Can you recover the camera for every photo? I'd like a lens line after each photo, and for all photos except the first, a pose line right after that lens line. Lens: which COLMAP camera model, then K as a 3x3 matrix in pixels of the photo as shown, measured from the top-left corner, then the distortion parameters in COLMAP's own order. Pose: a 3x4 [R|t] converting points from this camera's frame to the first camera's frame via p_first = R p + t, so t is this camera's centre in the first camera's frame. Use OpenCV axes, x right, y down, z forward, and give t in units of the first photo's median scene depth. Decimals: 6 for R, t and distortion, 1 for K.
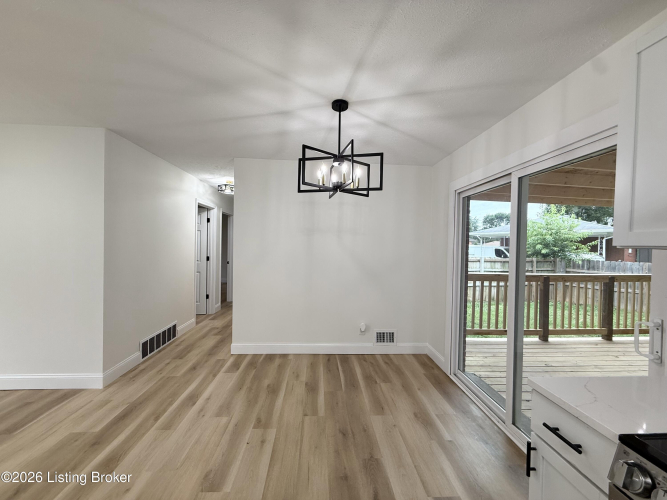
lens RADIAL K [[266.2, 0, 333.5], [0, 266.2, 250.0], [0, 0, 1]] dist [0.000480, -0.000056]
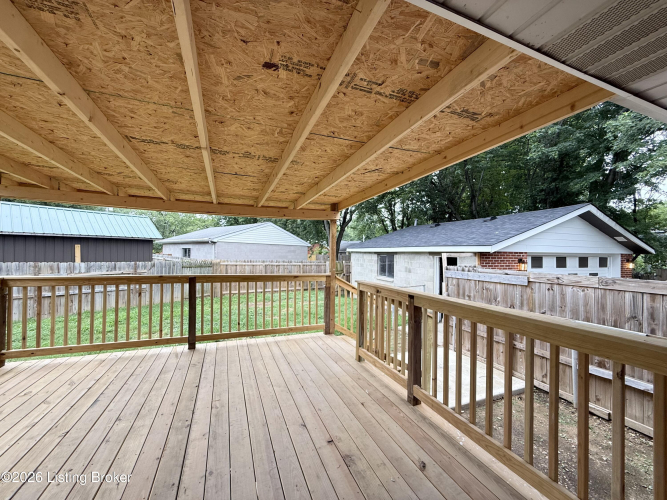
lens RADIAL K [[266.2, 0, 333.5], [0, 266.2, 250.0], [0, 0, 1]] dist [0.000480, -0.000056]
pose [[0.948990, 0.006147, 0.315246, 1.002830], [-0.008194, 0.999953, 0.005171, -0.003973], [-0.315199, -0.007490, 0.948996, -0.009499]]
